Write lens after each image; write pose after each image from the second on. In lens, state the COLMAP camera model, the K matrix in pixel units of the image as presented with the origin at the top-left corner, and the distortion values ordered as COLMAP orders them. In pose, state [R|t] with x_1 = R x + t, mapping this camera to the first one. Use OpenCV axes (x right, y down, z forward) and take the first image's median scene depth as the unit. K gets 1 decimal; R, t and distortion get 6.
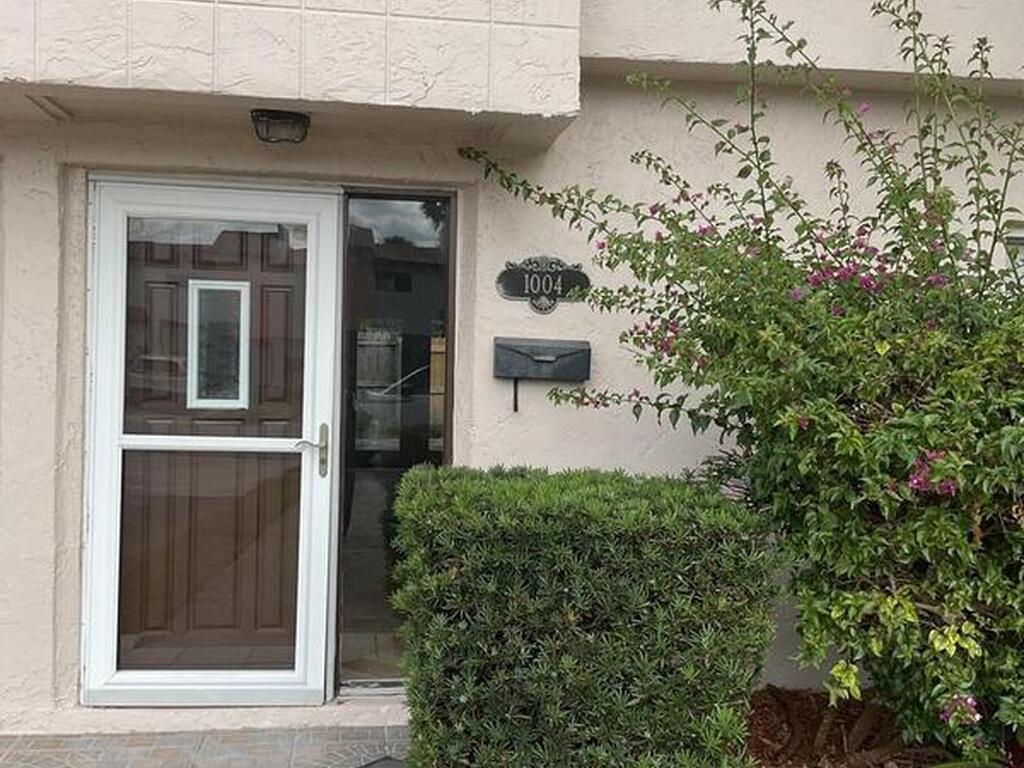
lens RADIAL K [[1122.8, 0, 512.0], [0, 1122.8, 384.0], [0, 0, 1]] dist [0.138451, -0.311152]
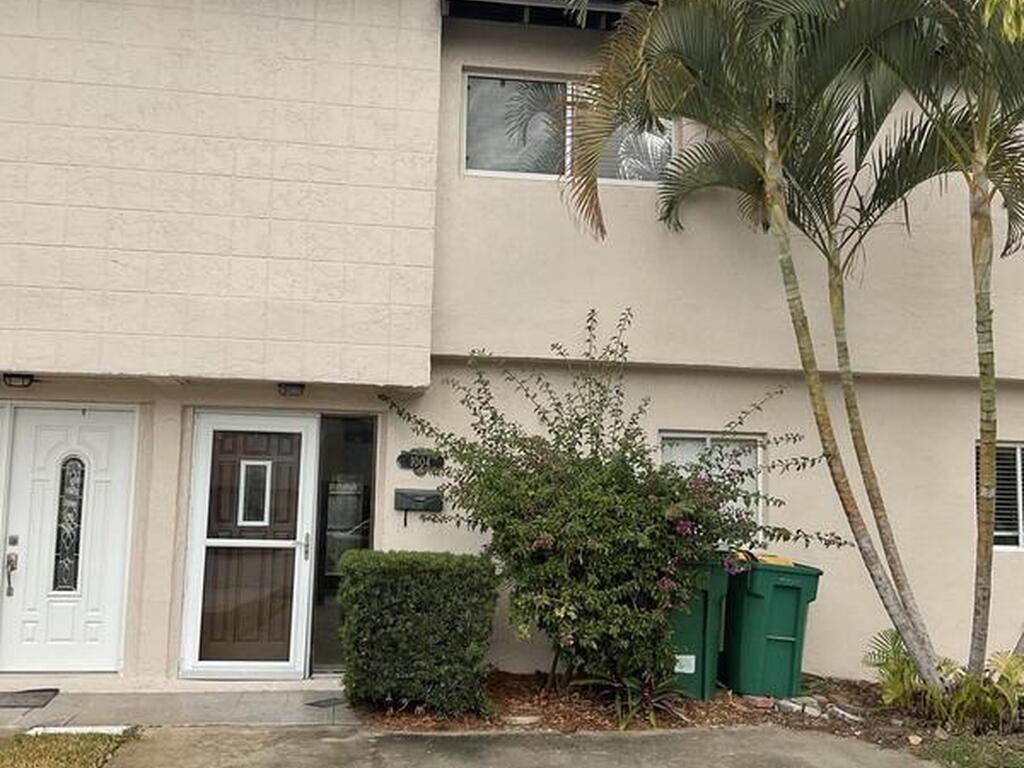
lens RADIAL K [[1122.8, 0, 512.0], [0, 1122.8, 384.0], [0, 0, 1]] dist [0.138451, -0.311152]
pose [[0.999763, 0.000489, 0.021778, 0.151492], [0.002405, 0.991156, -0.132677, 0.040649], [-0.021651, 0.132698, 0.990920, -1.024436]]
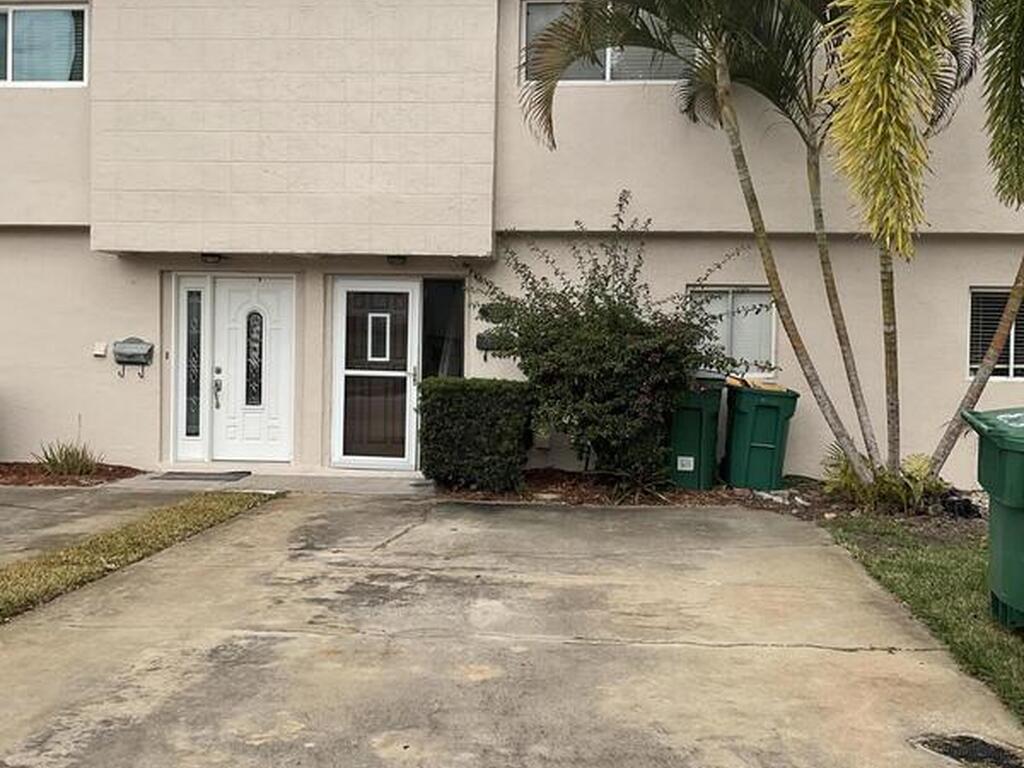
lens RADIAL K [[1122.8, 0, 512.0], [0, 1122.8, 384.0], [0, 0, 1]] dist [0.138451, -0.311152]
pose [[0.975221, -0.000573, -0.221232, 0.663564], [-0.000884, 0.999979, -0.006491, 0.096476], [0.221231, 0.006526, 0.975200, -1.590616]]
